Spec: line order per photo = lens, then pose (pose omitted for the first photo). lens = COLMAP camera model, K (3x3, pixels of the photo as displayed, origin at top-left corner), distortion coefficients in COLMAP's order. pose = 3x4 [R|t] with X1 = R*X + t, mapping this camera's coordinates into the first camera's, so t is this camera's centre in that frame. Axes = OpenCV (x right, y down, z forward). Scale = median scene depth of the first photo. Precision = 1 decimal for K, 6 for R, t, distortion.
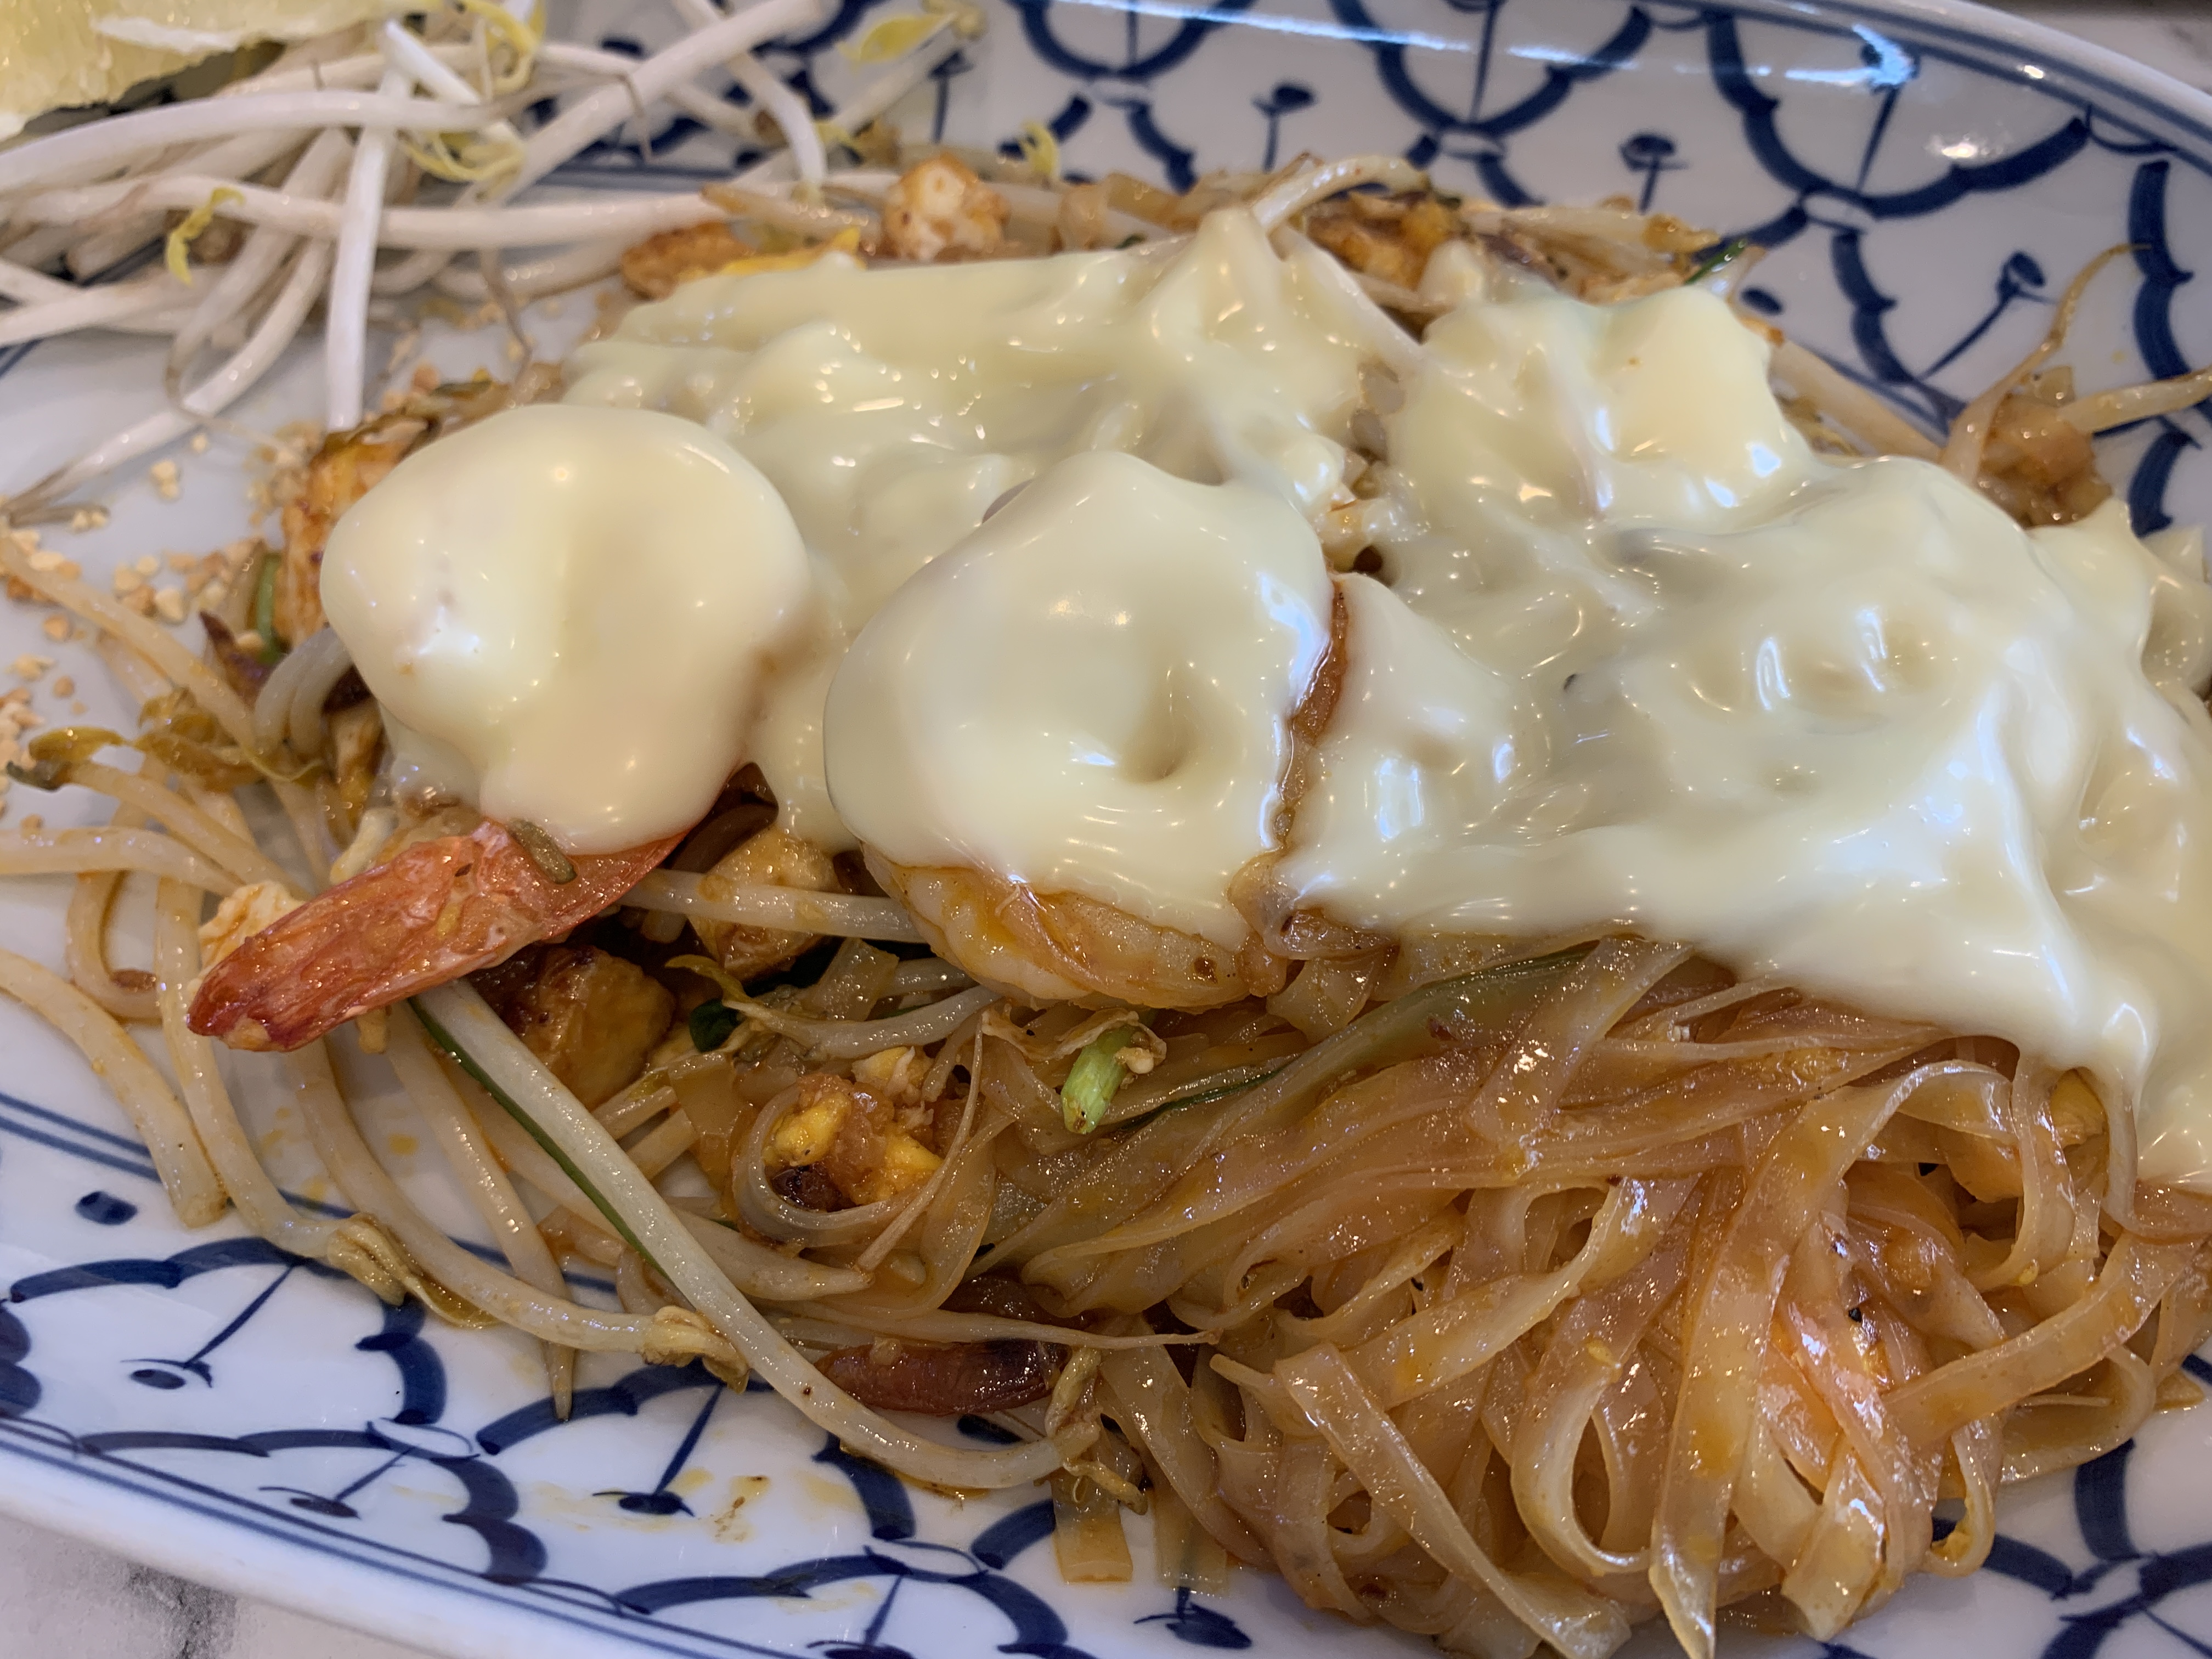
lens RADIAL K [[1710.5, 0, 1106.0], [0, 1710.5, 829.5], [0, 0, 1]] dist [-0.054842, 0.089674]
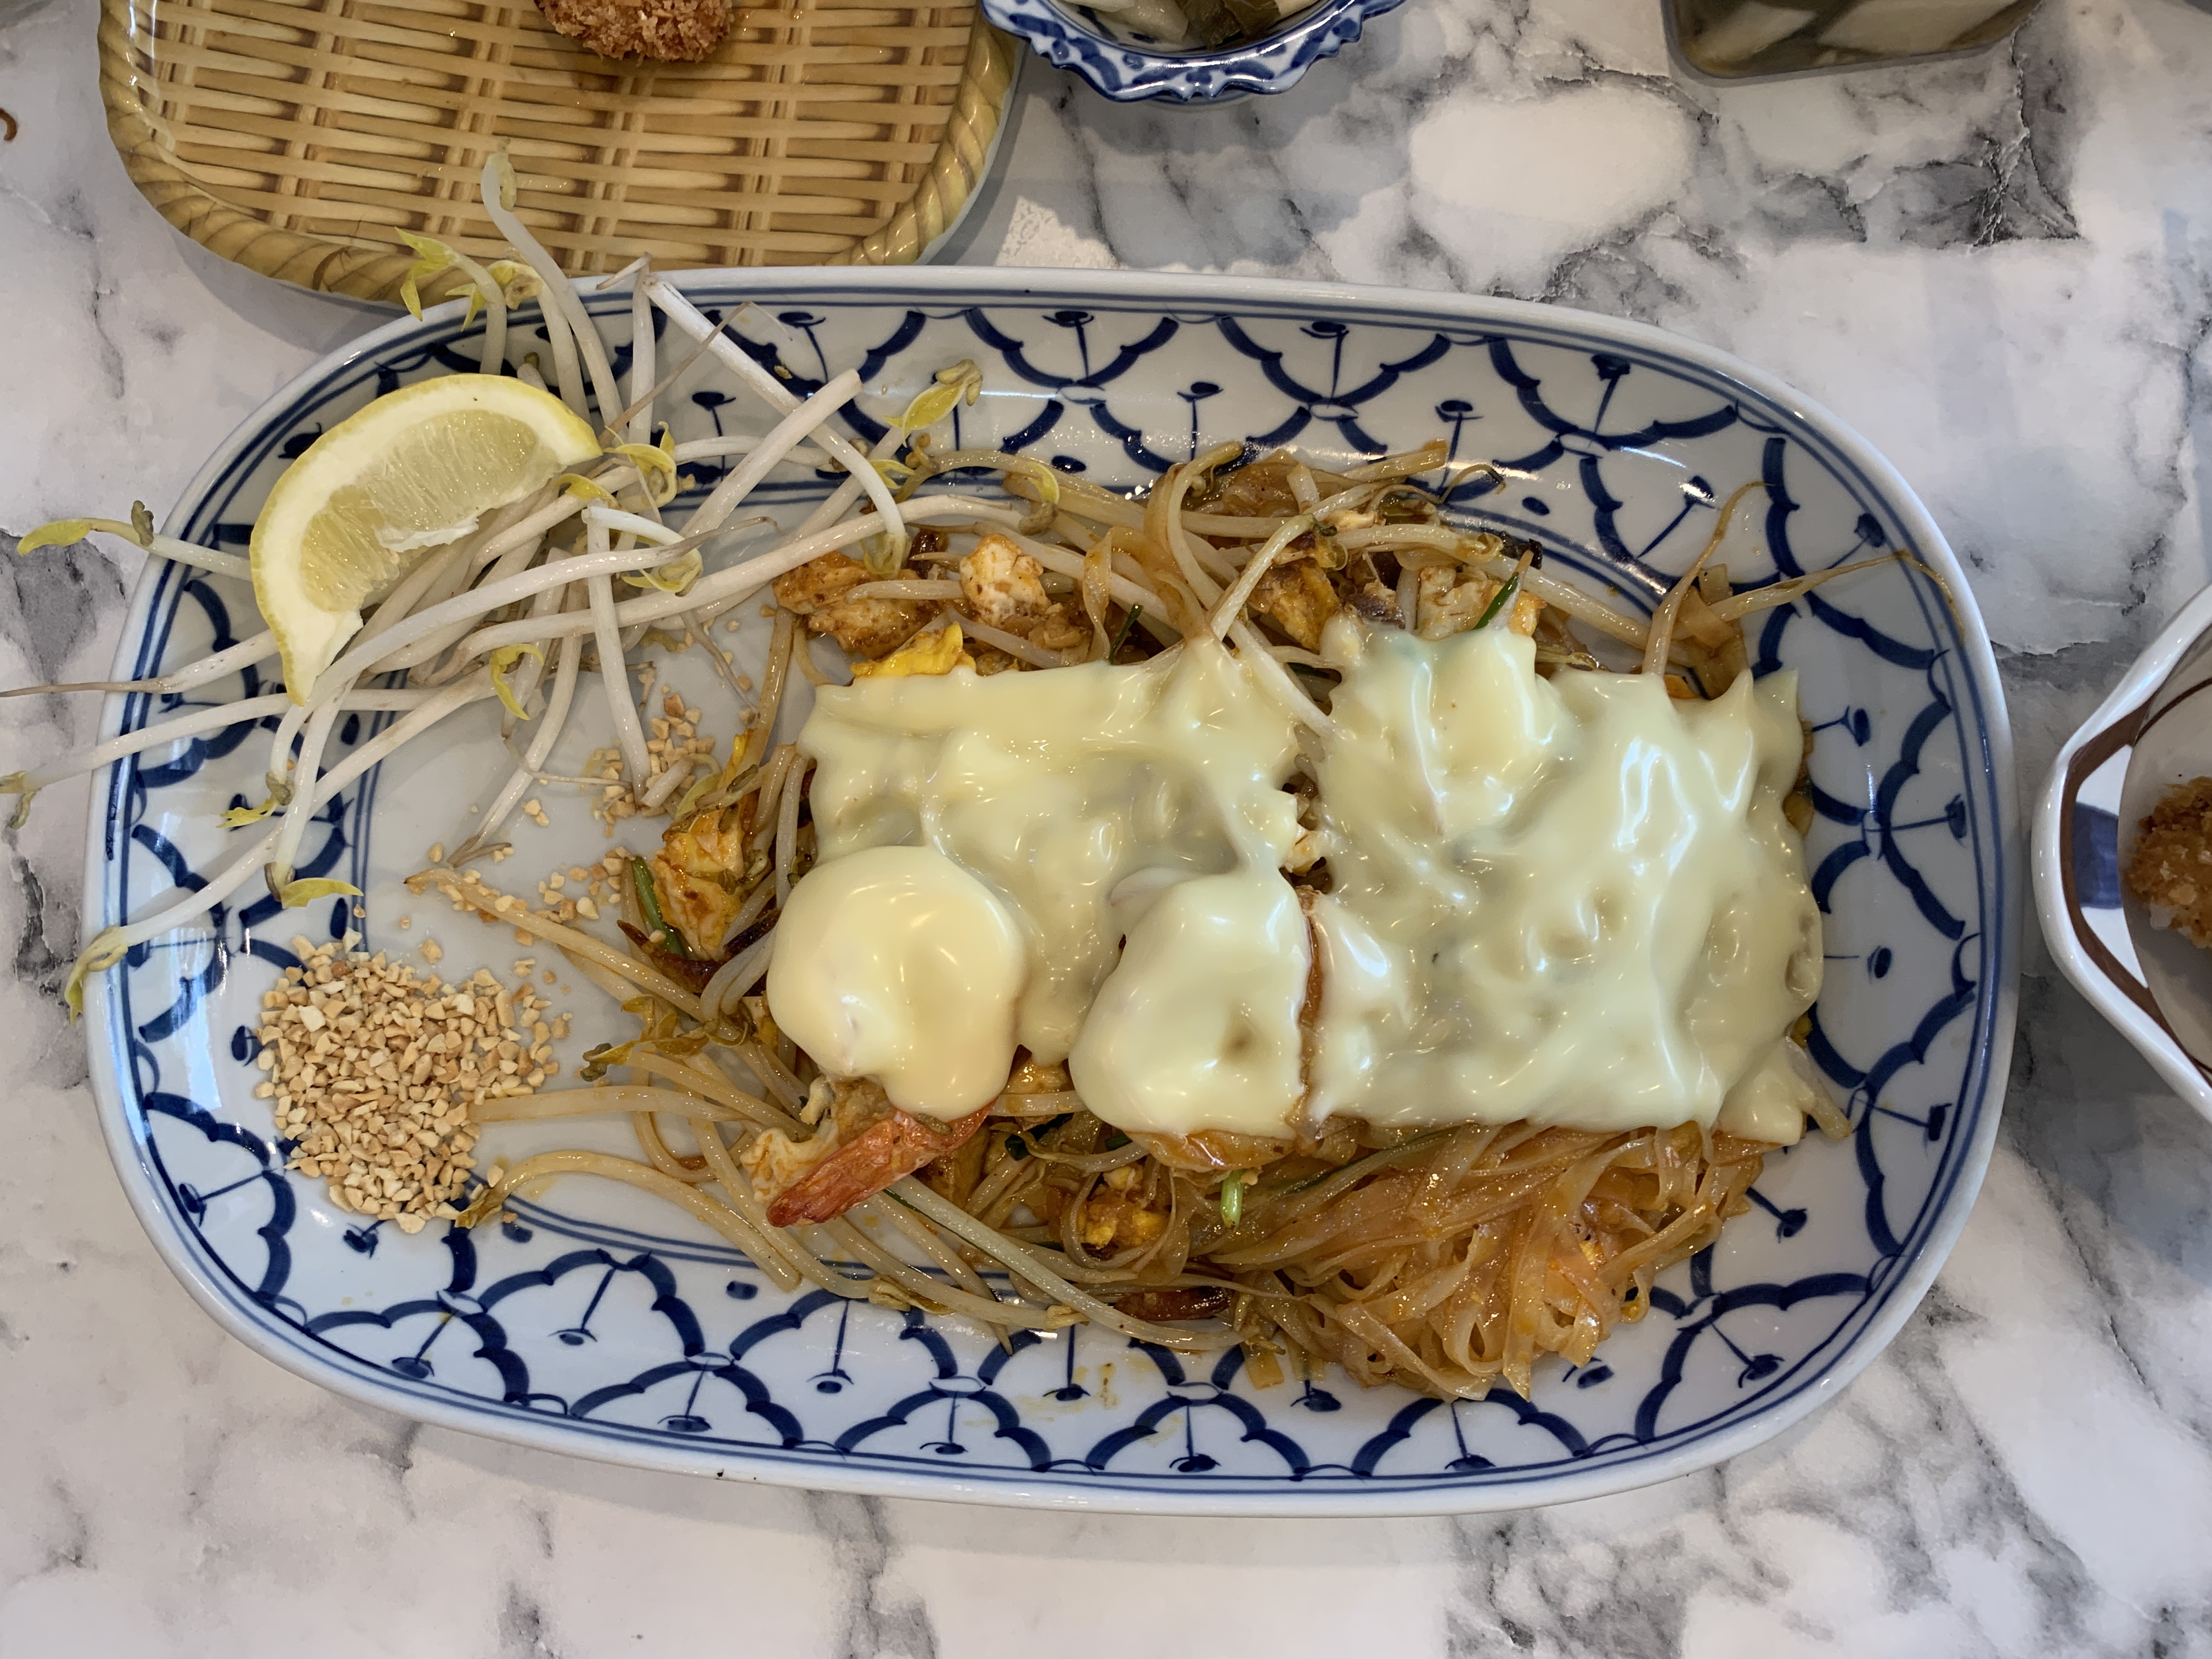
lens RADIAL K [[1629.2, 0, 1106.0], [0, 1629.2, 829.5], [0, 0, 1]] dist [0.074678, -0.001289]
pose [[0.980704, -0.195354, 0.007479, -0.082720], [0.172251, 0.881551, 0.439542, -1.112959], [-0.092460, -0.429773, 0.898191, -0.589099]]
